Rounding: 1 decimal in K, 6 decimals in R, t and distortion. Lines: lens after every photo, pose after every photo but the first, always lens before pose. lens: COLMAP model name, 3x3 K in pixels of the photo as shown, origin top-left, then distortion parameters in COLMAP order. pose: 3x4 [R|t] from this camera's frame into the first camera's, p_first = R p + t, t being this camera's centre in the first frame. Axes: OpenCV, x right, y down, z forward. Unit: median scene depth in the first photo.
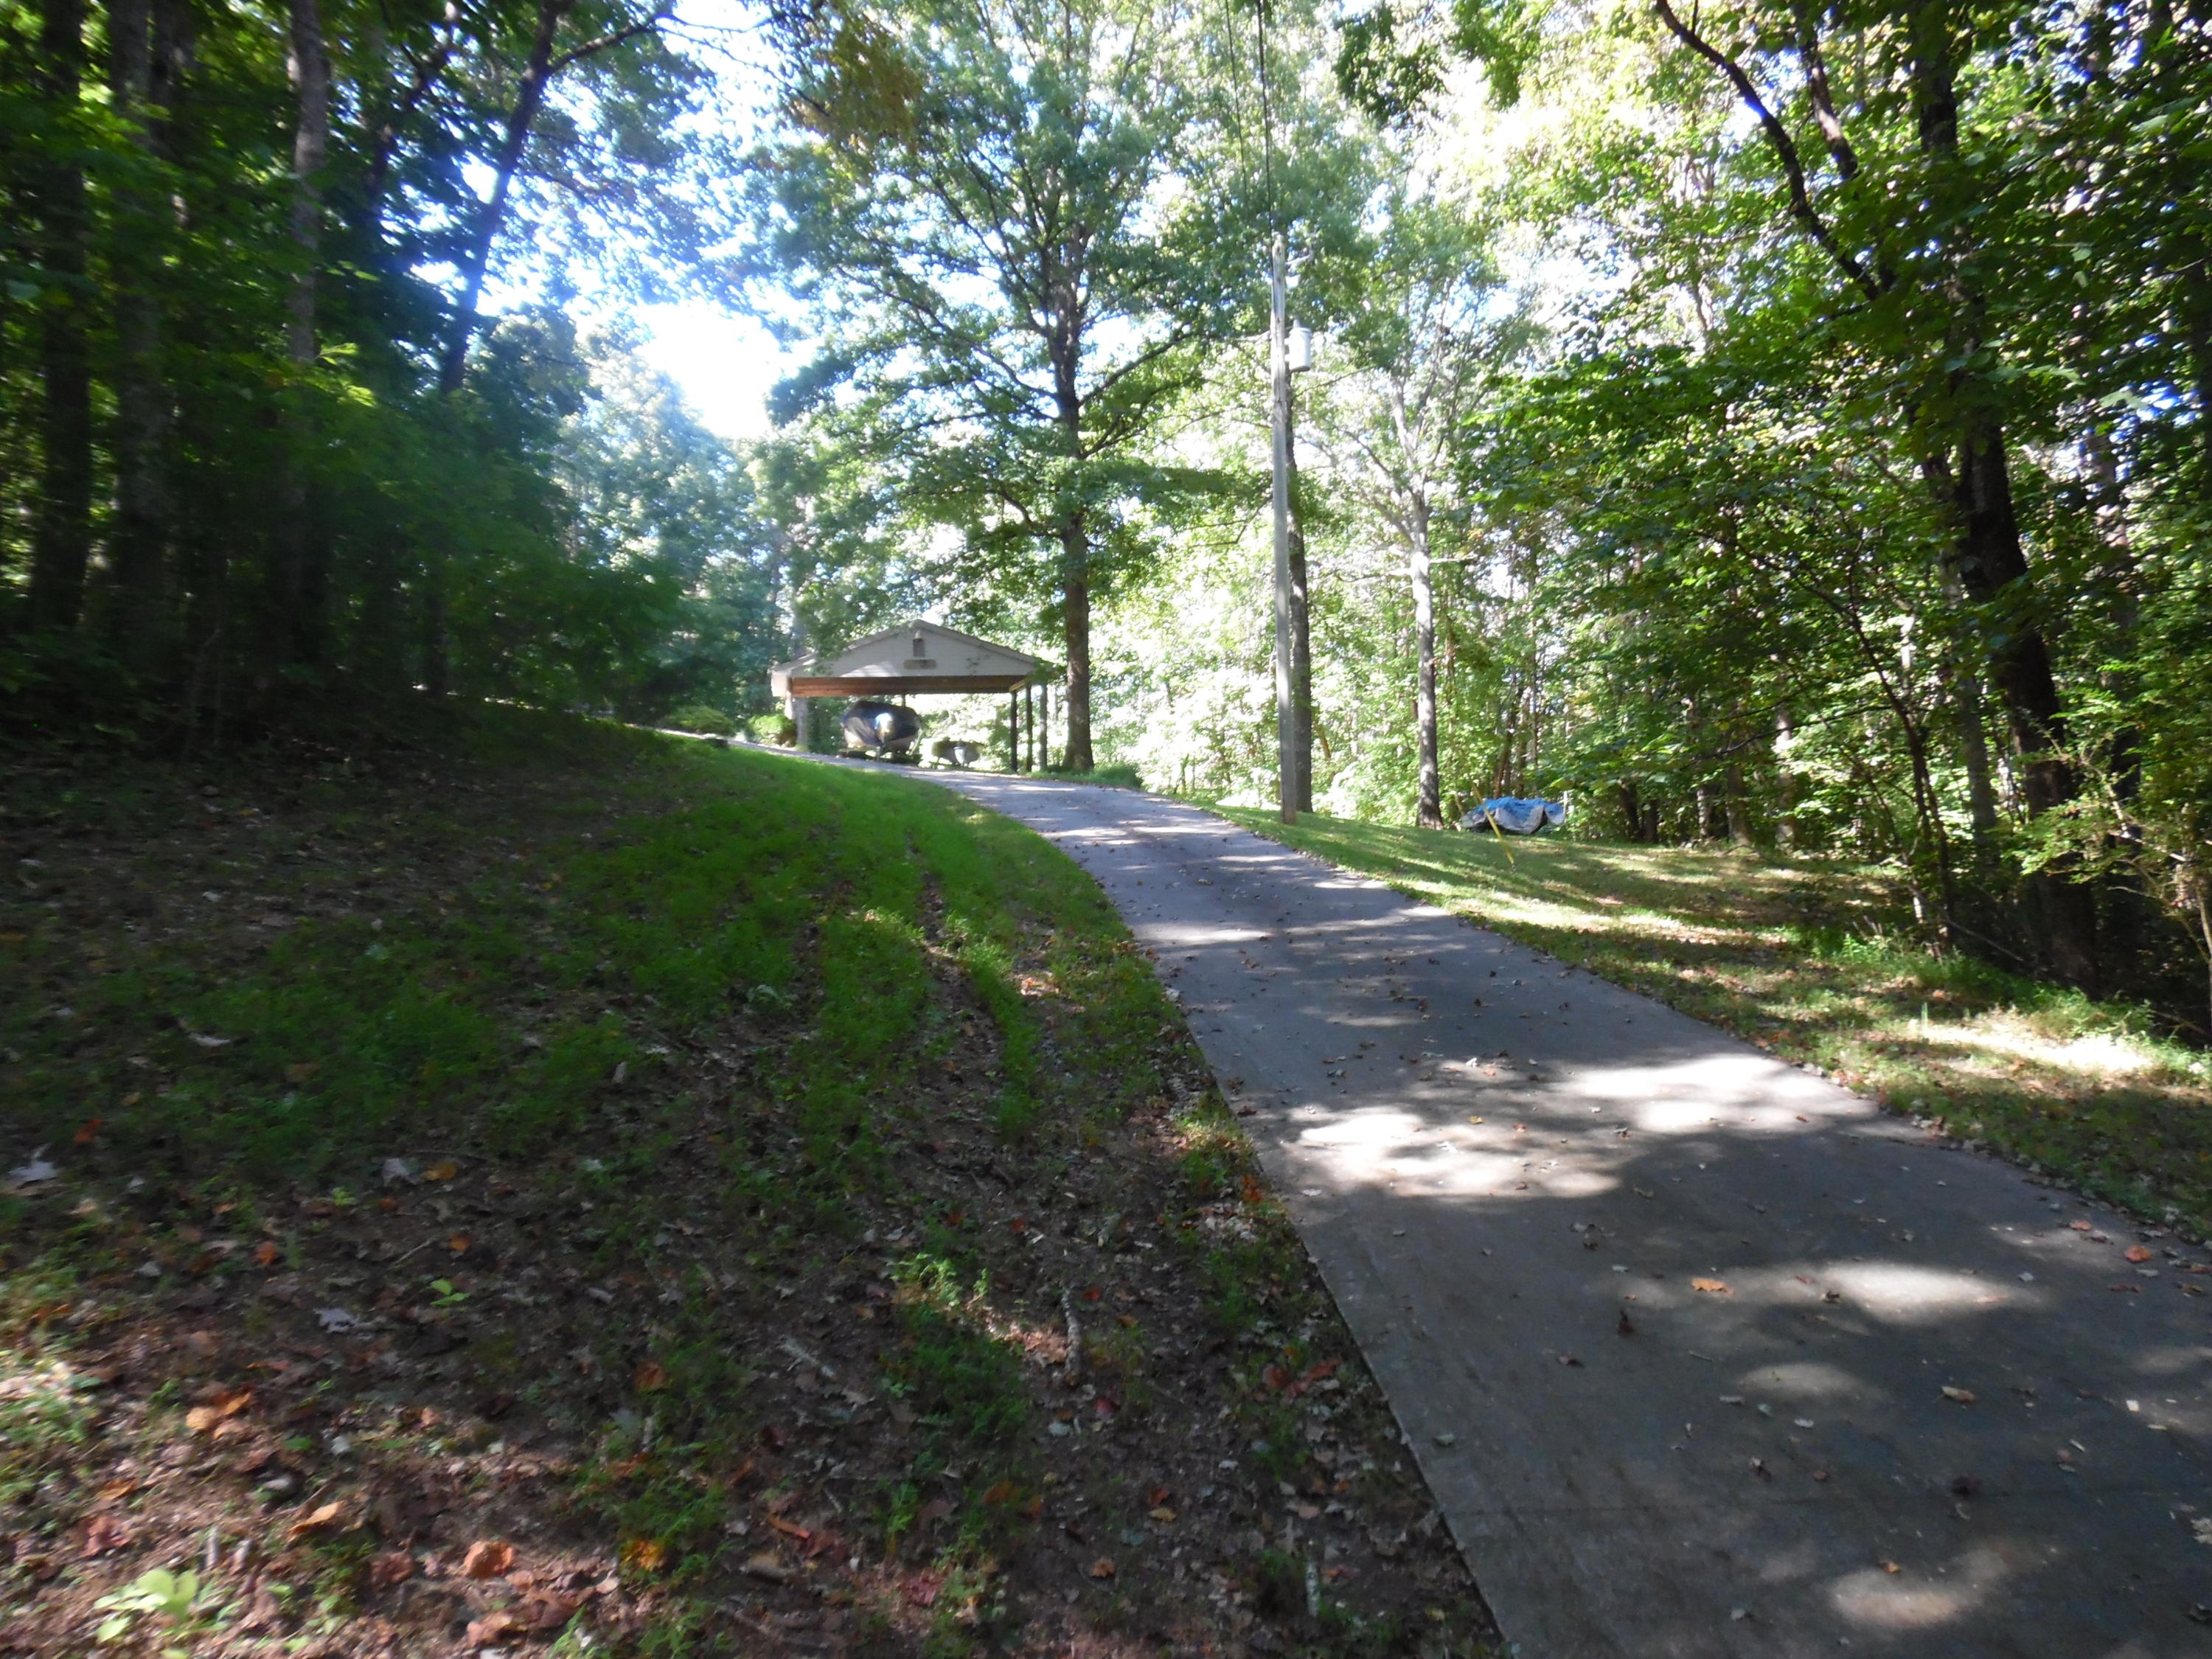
lens RADIAL K [[1556.9, 0, 1101.8], [0, 1556.9, 834.4], [0, 0, 1]] dist [-0.008980, -0.022551]
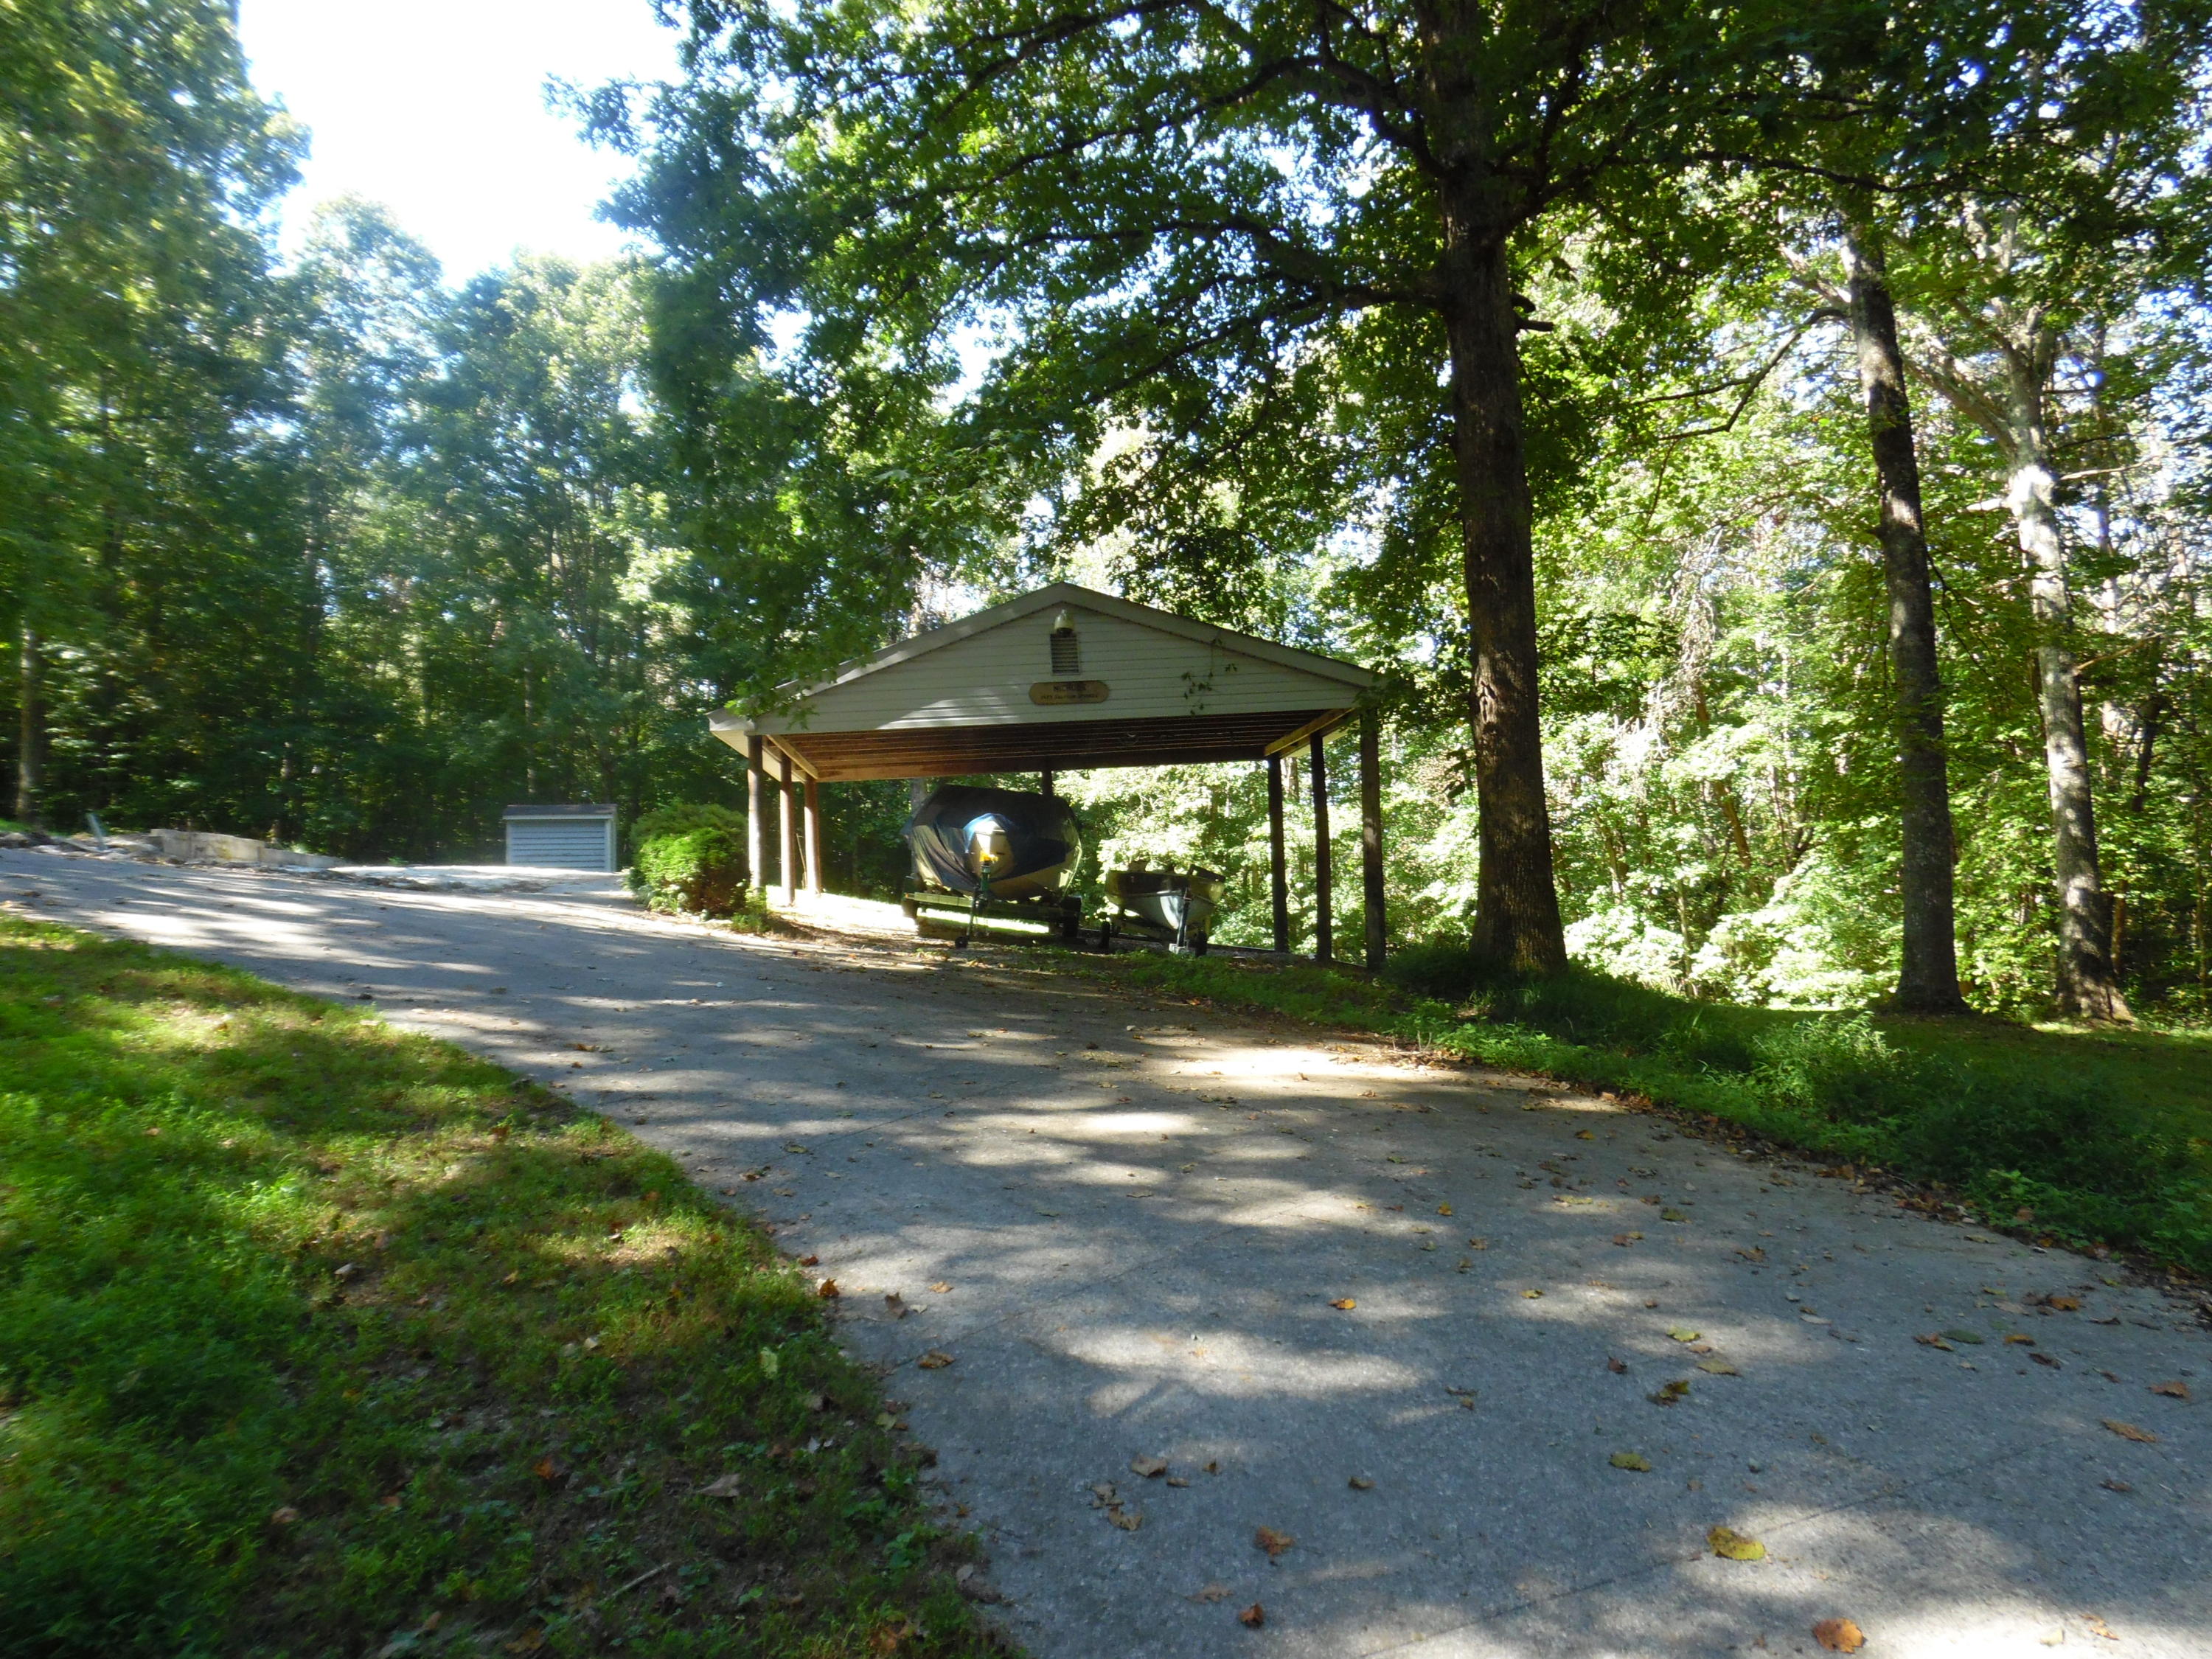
lens RADIAL K [[1556.9, 0, 1101.8], [0, 1556.9, 834.4], [0, 0, 1]] dist [-0.008980, -0.022551]
pose [[0.992040, -0.028951, -0.122553, -0.055246], [0.022813, 0.998428, -0.051196, -0.047819], [0.123842, 0.047992, 0.991141, 0.562837]]
